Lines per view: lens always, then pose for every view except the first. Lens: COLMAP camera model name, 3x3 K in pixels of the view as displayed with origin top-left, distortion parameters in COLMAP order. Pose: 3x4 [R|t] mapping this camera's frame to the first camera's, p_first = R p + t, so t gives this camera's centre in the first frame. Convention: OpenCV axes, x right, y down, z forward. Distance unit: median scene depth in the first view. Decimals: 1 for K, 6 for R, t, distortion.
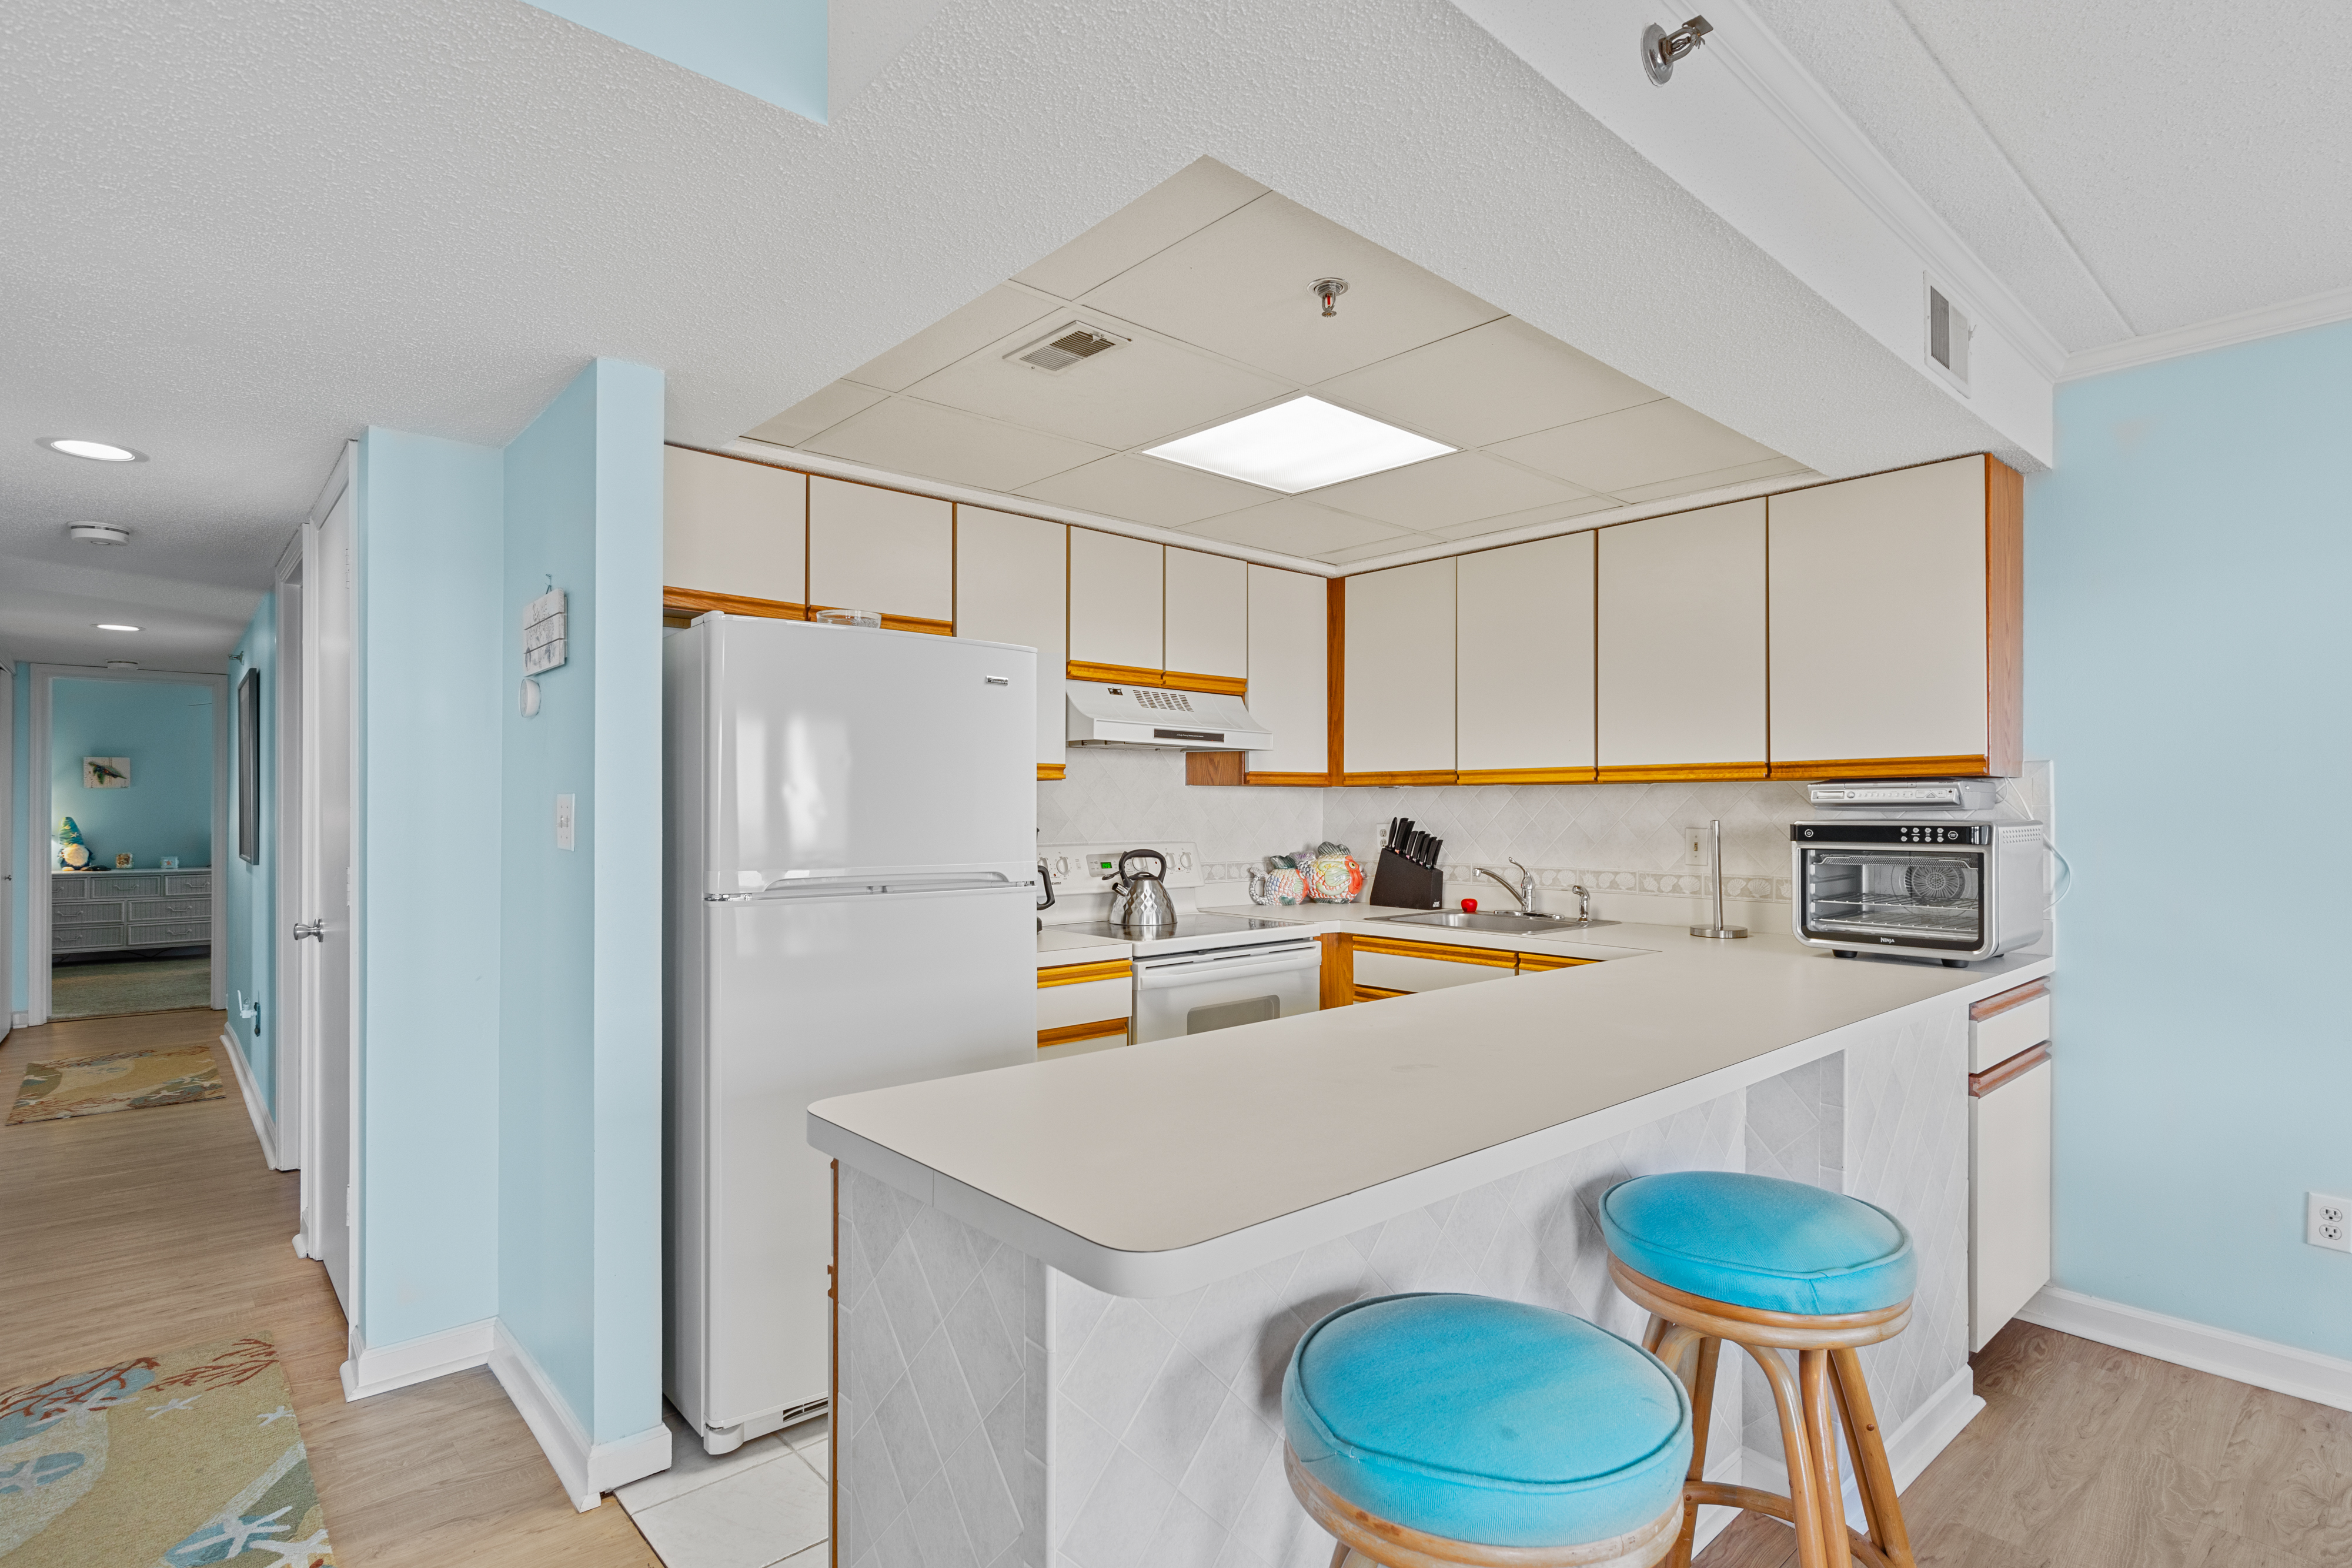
lens RADIAL K [[1181.5, 0, 1178.2], [0, 1181.5, 806.5], [0, 0, 1]] dist [0.003674, 0.001105]
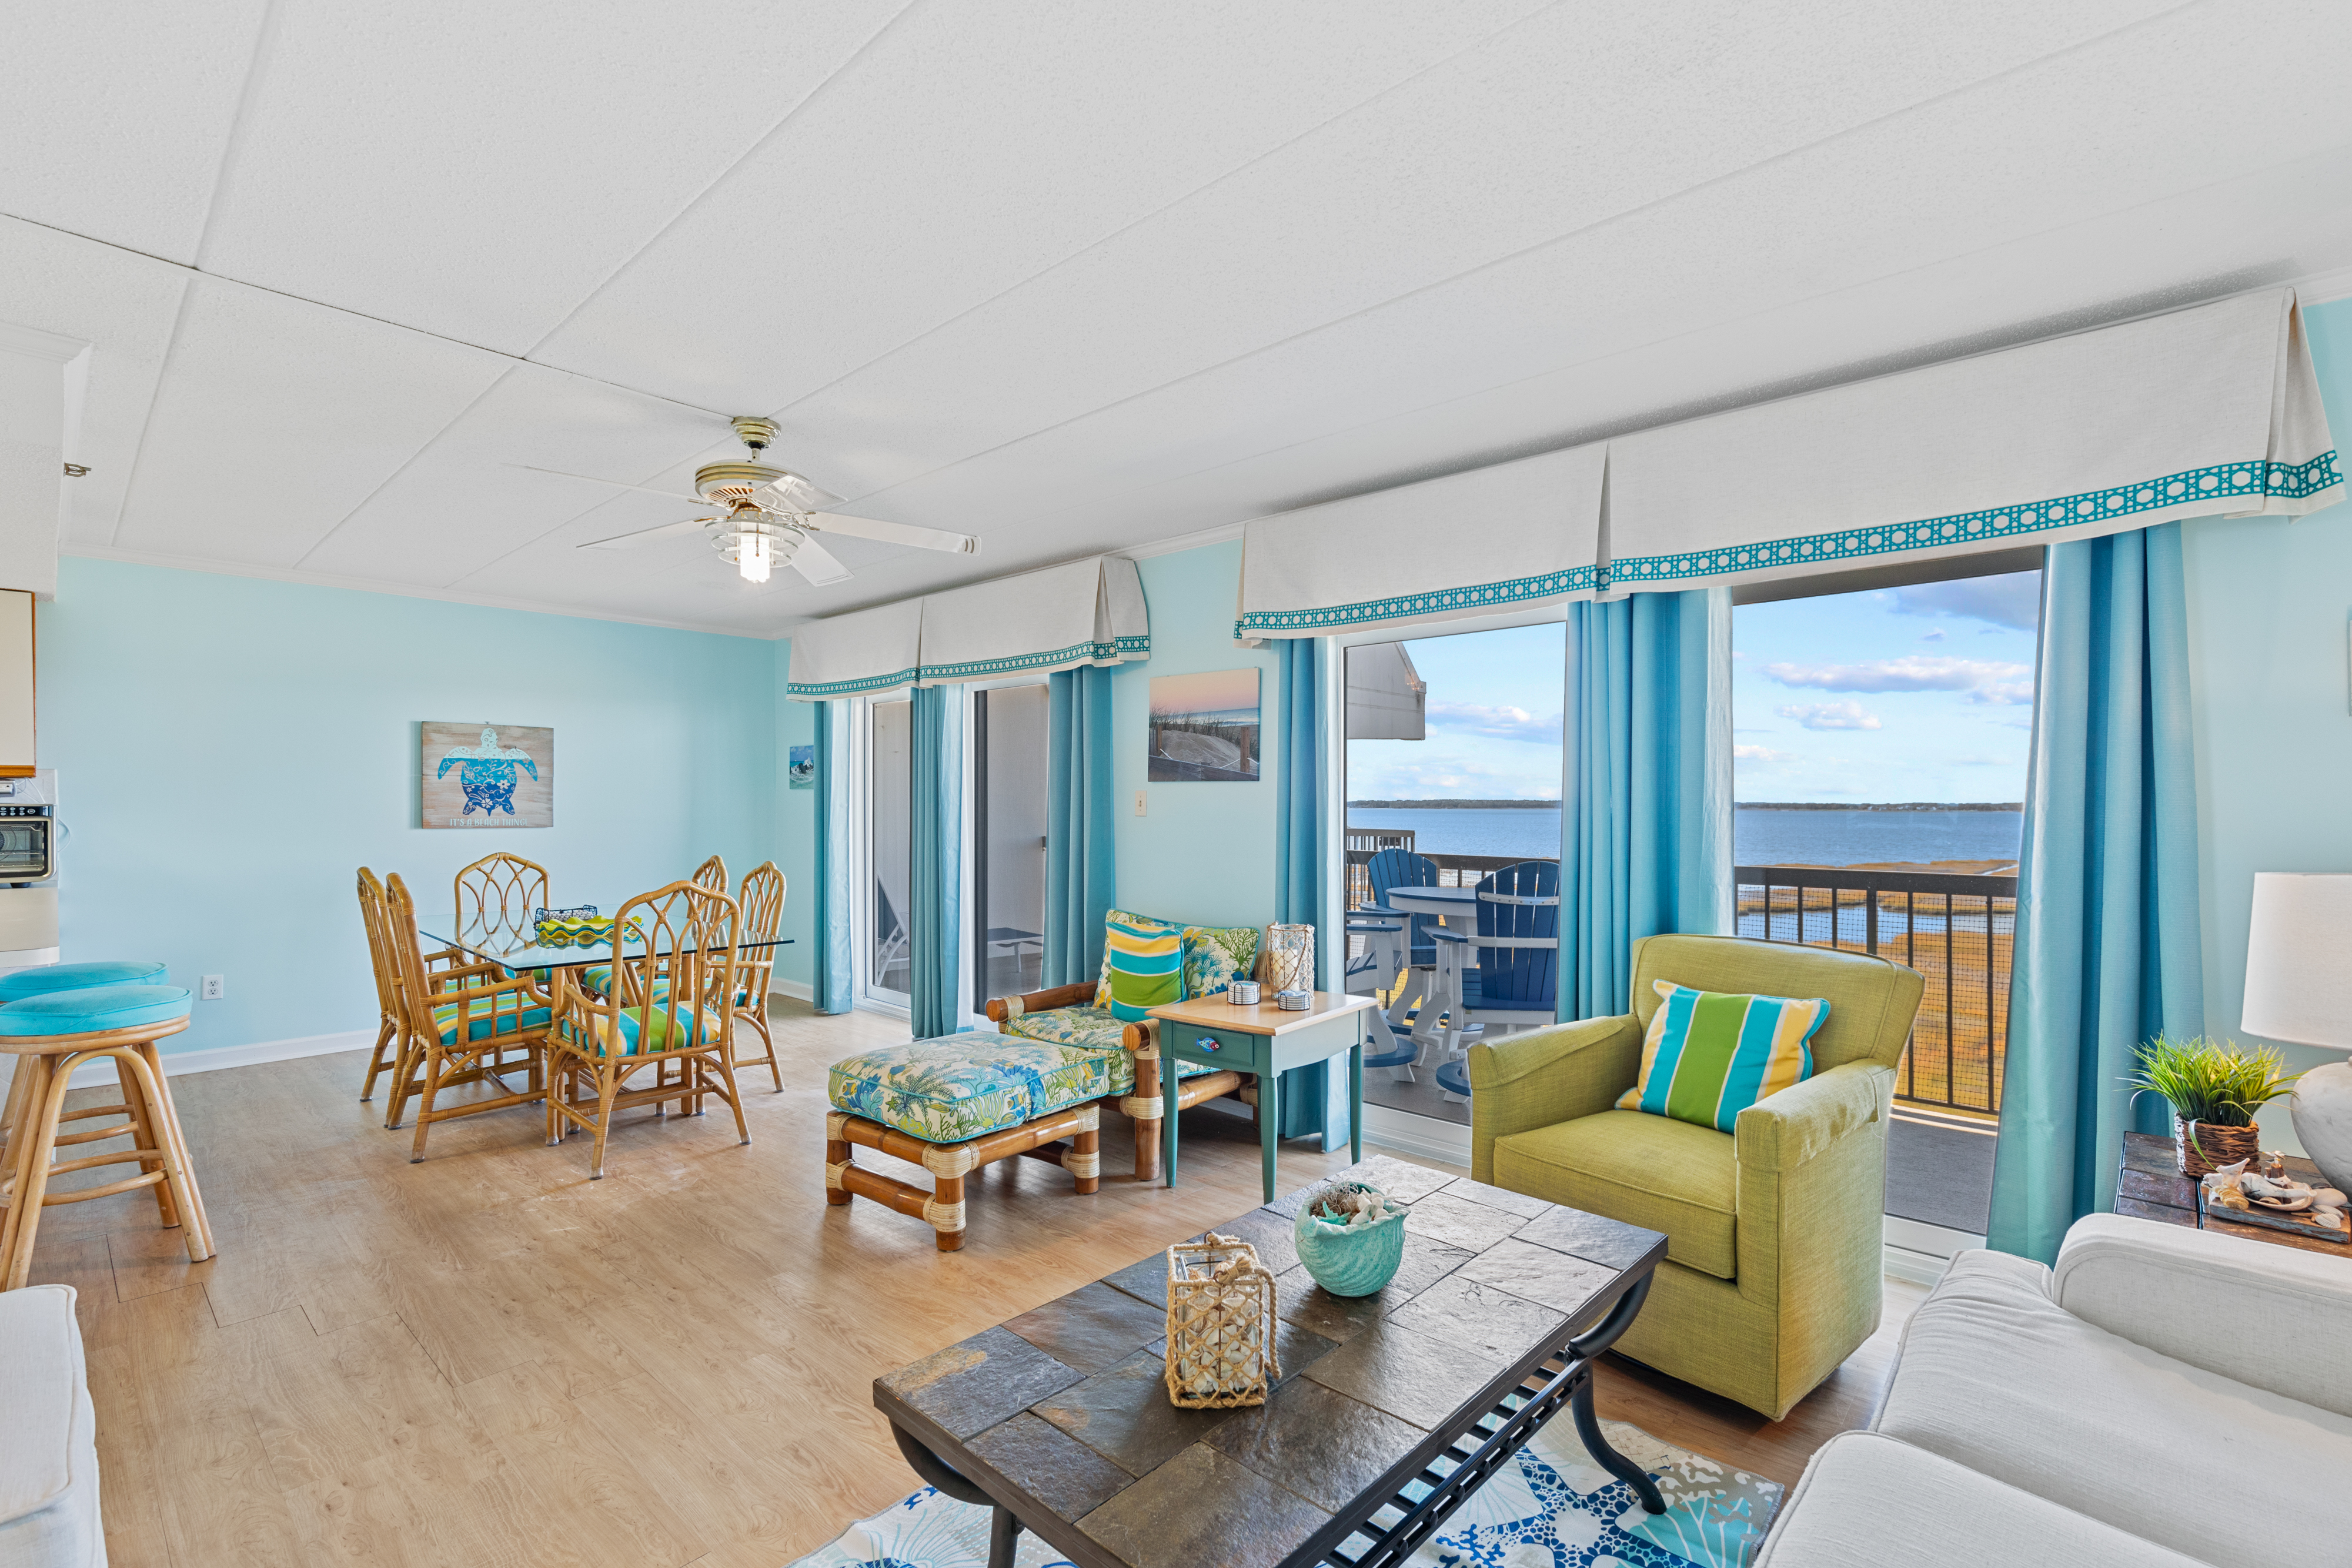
lens RADIAL K [[1042.3, 0, 1186.5], [0, 1042.3, 814.3], [0, 0, 1]] dist [0.004013, 0.000062]
pose [[-0.093898, -0.013250, 0.995494, -0.771165], [-0.005422, 0.999903, 0.012797, -0.000789], [-0.995567, -0.004196, -0.093961, -0.417451]]
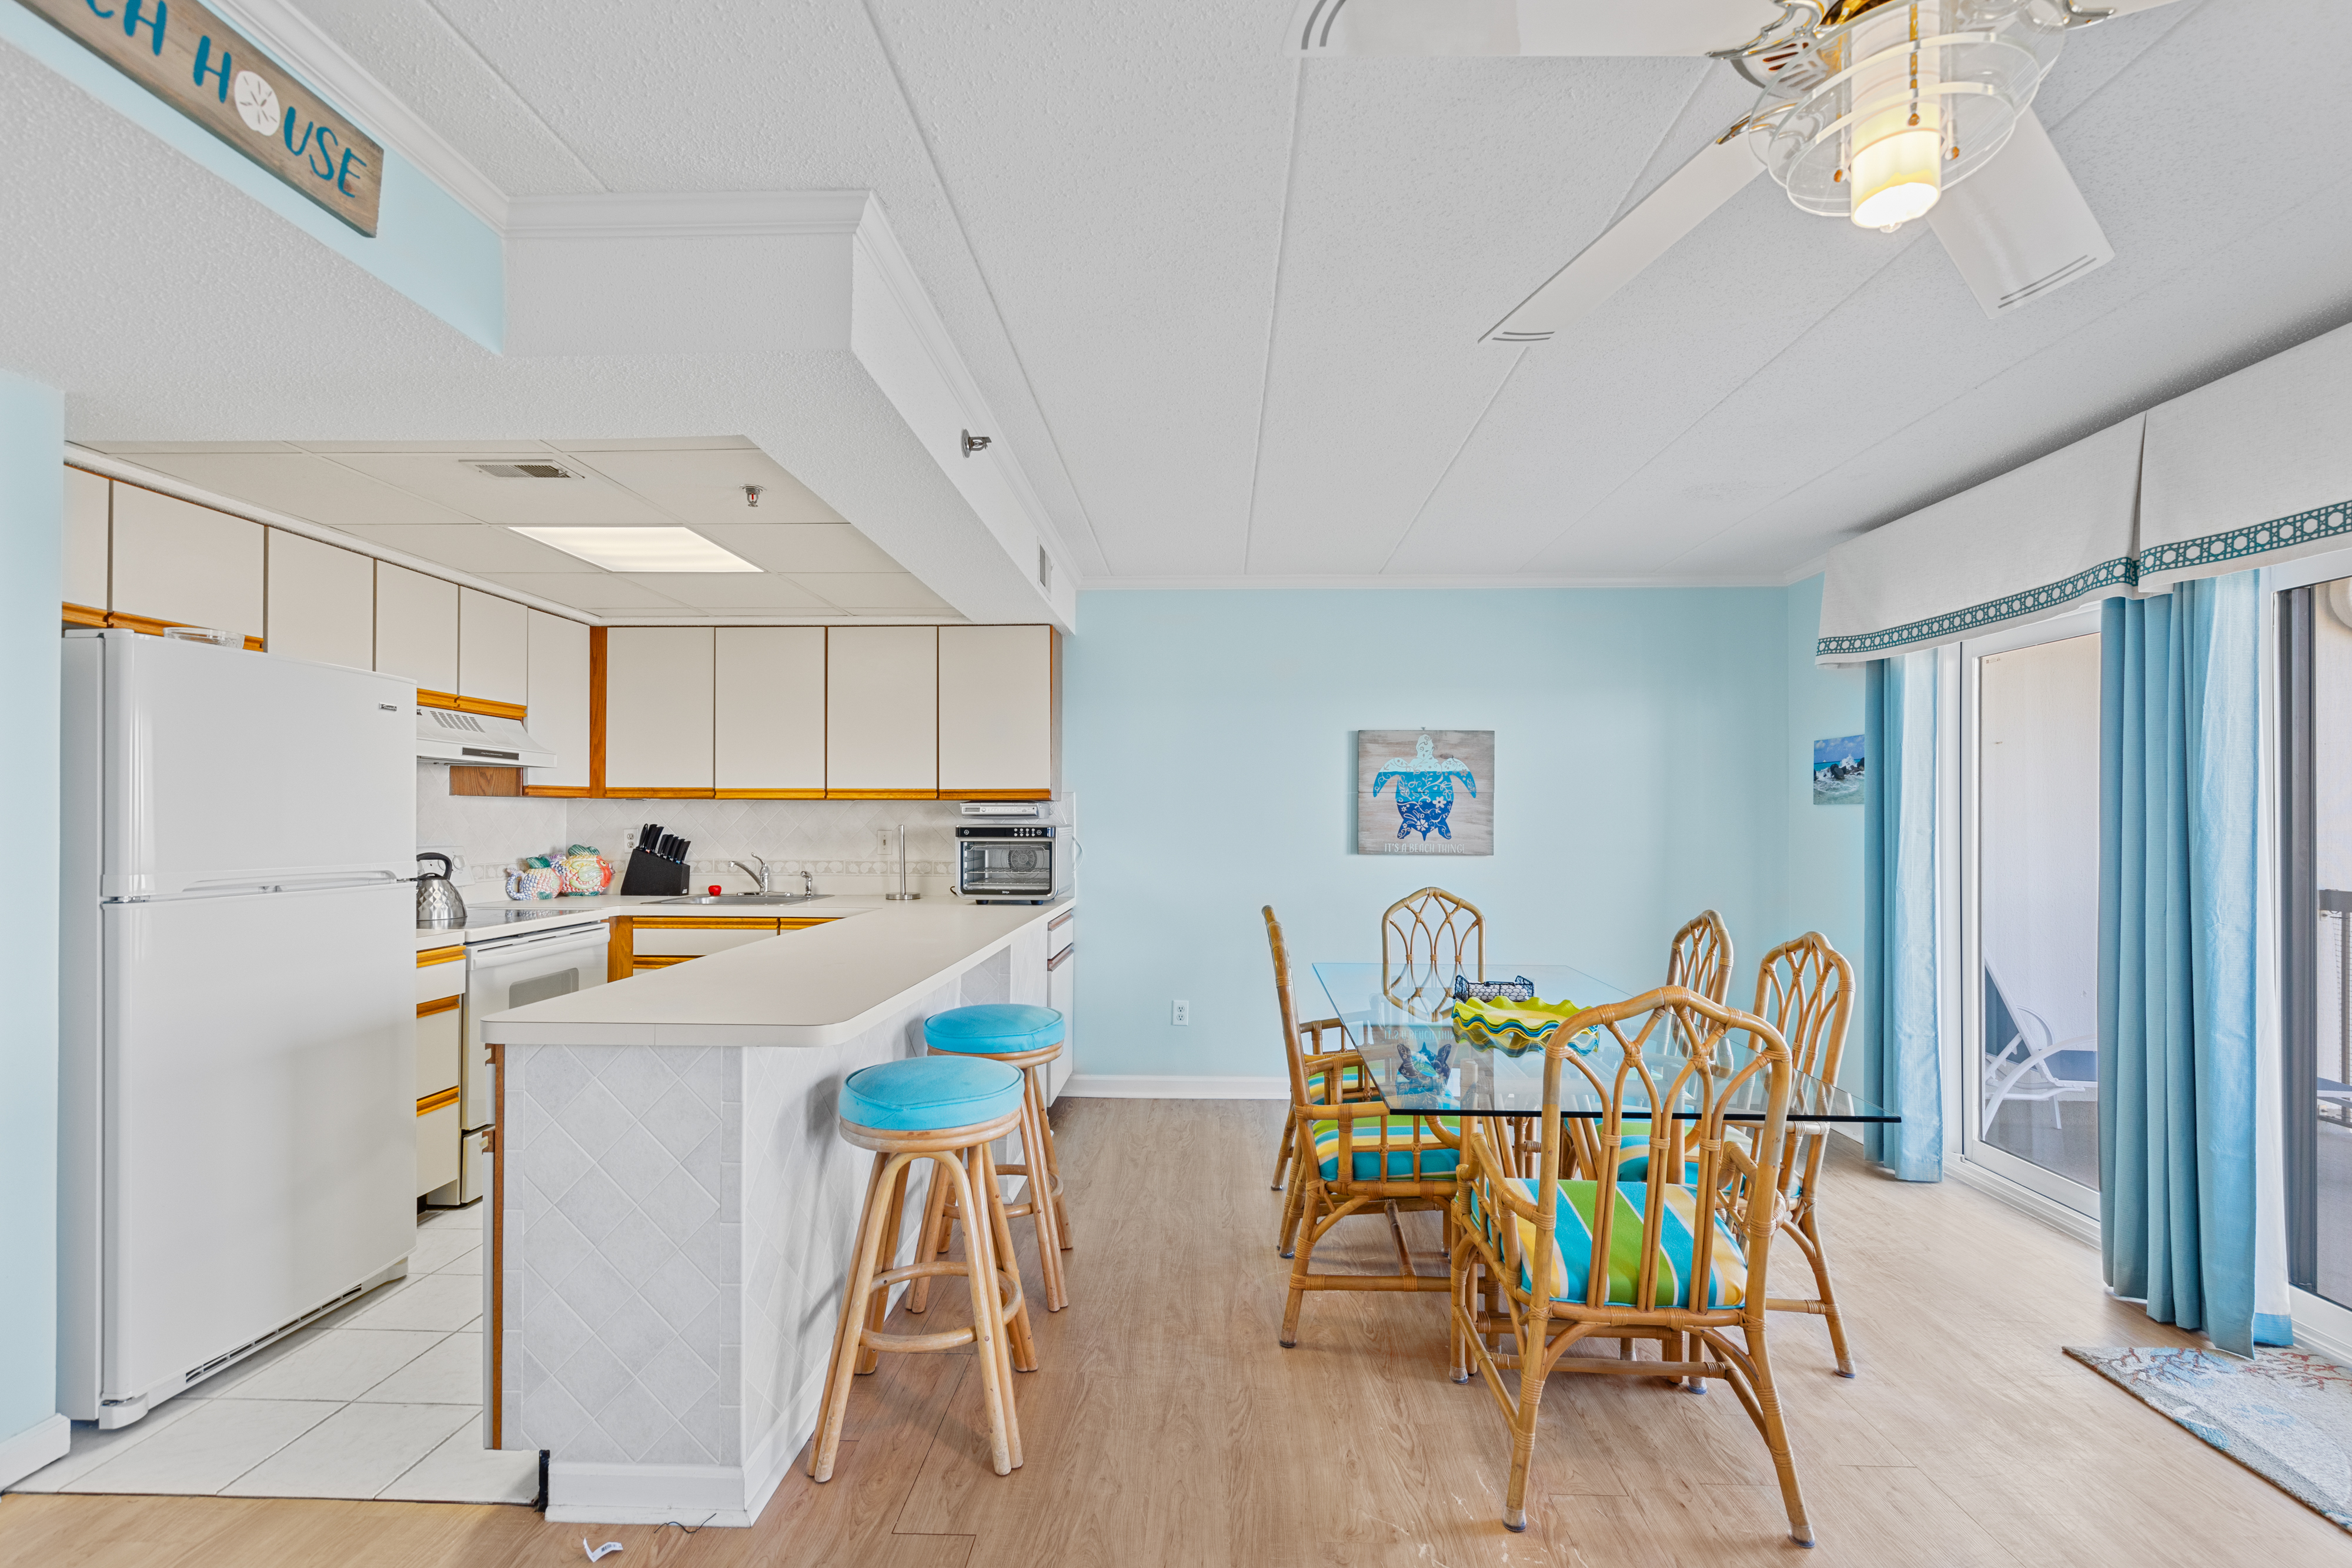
lens RADIAL K [[1042.3, 0, 1186.5], [0, 1042.3, 814.3], [0, 0, 1]] dist [0.004013, 0.000062]
pose [[0.693519, 0.004352, 0.720426, -0.257687], [-0.004372, 0.999989, -0.001832, -0.001433], [-0.720425, -0.001879, 0.693530, -0.211024]]
